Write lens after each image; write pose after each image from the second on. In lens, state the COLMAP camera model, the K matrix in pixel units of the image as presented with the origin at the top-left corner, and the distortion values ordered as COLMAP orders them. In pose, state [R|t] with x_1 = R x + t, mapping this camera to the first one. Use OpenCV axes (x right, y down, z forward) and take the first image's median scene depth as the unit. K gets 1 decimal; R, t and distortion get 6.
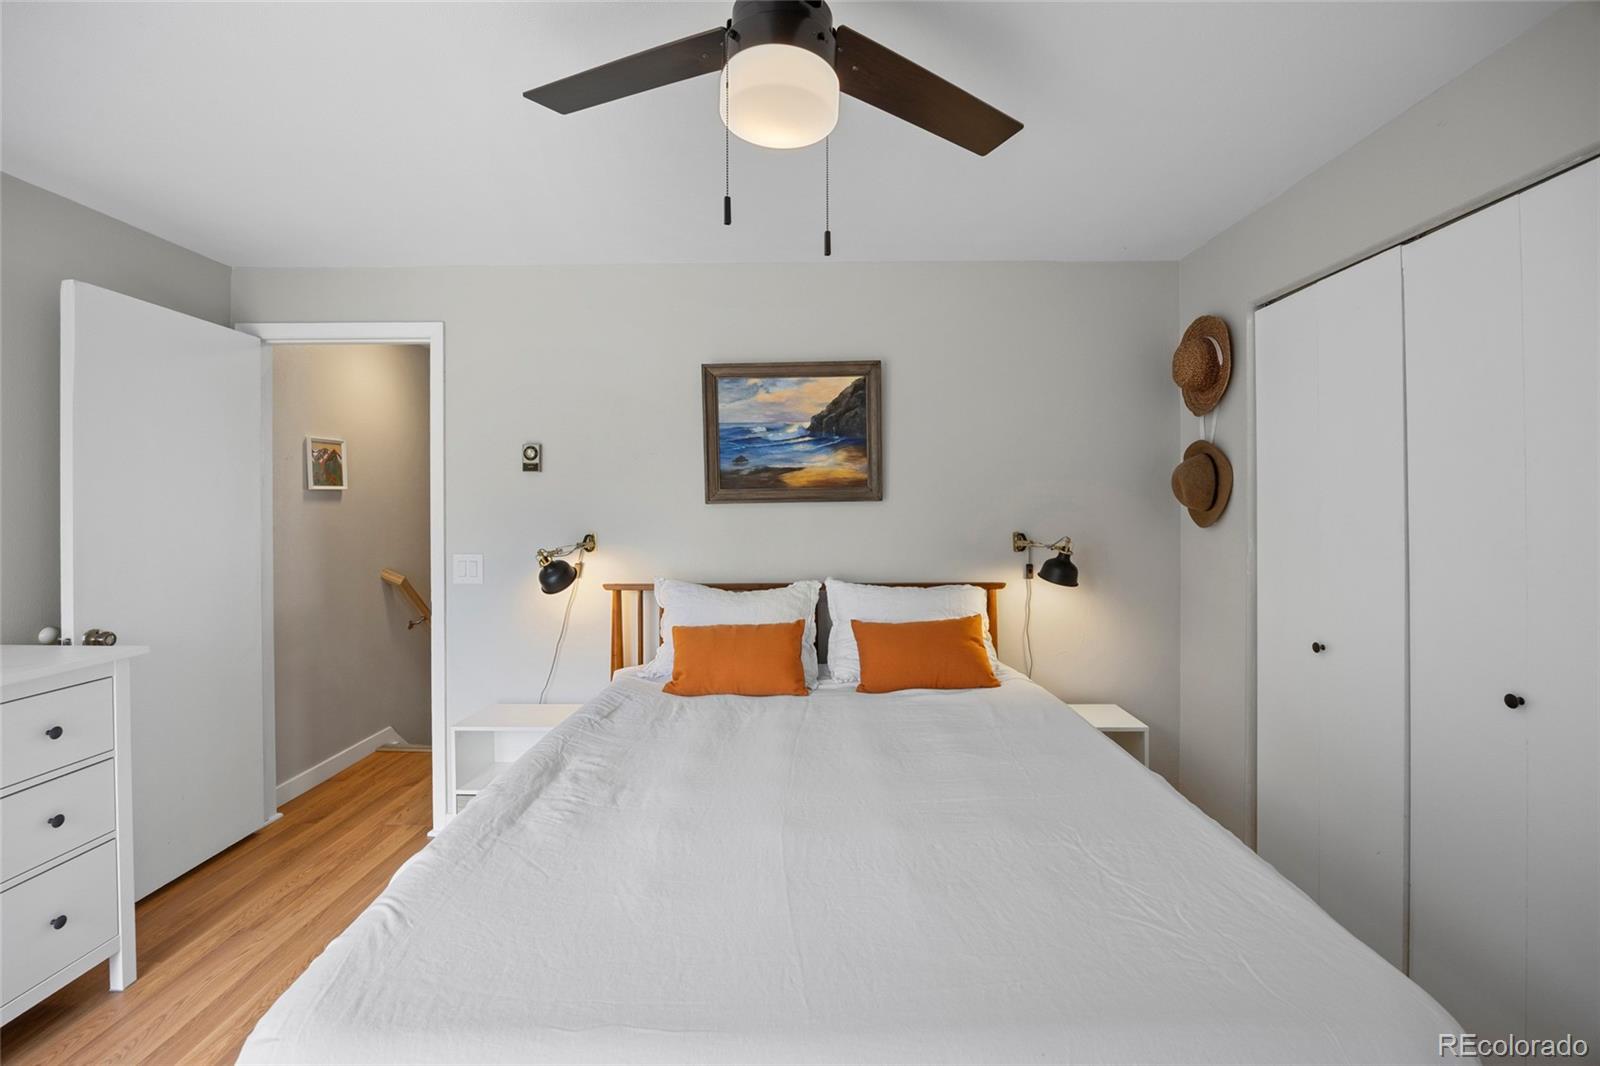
lens RADIAL K [[695.0, 0, 804.5], [0, 695.0, 520.3], [0, 0, 1]] dist [-0.021888, 0.003067]
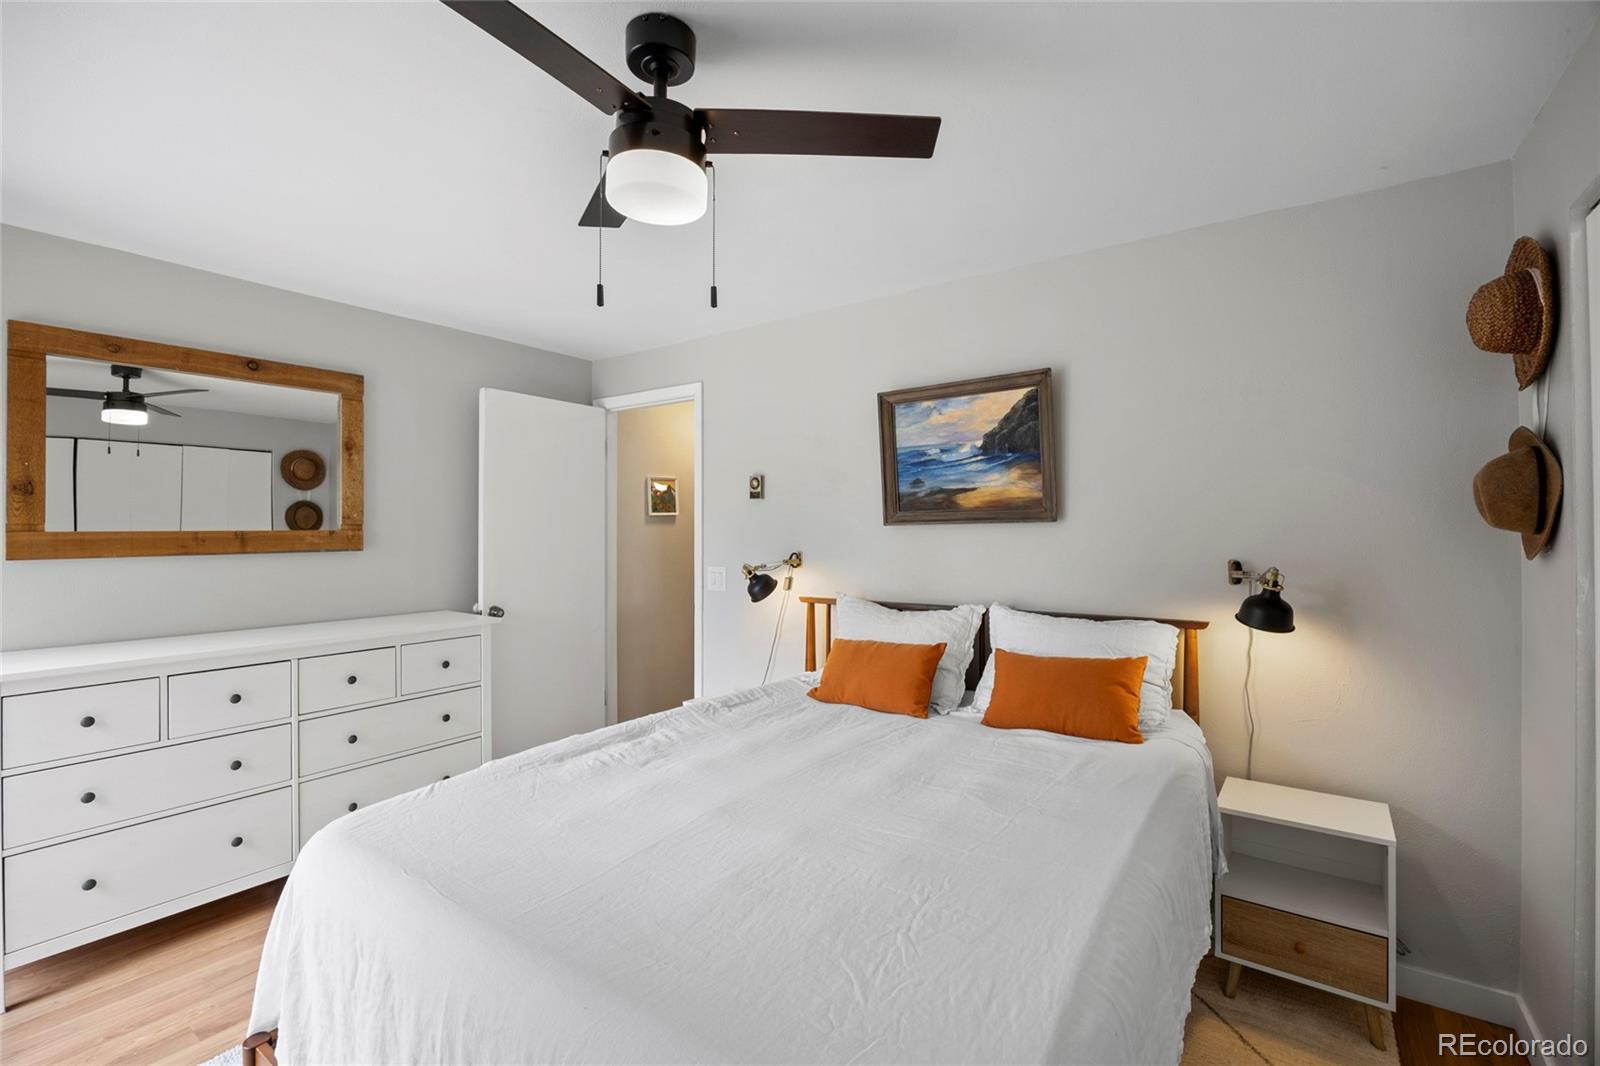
lens RADIAL K [[695.0, 0, 805.4], [0, 695.0, 534.0], [0, 0, 1]] dist [-0.021888, 0.003067]
pose [[0.818099, 0.003999, -0.575064, 0.370048], [-0.010054, 0.999922, -0.007348, -0.002075], [0.574990, 0.011793, 0.818075, 0.074886]]
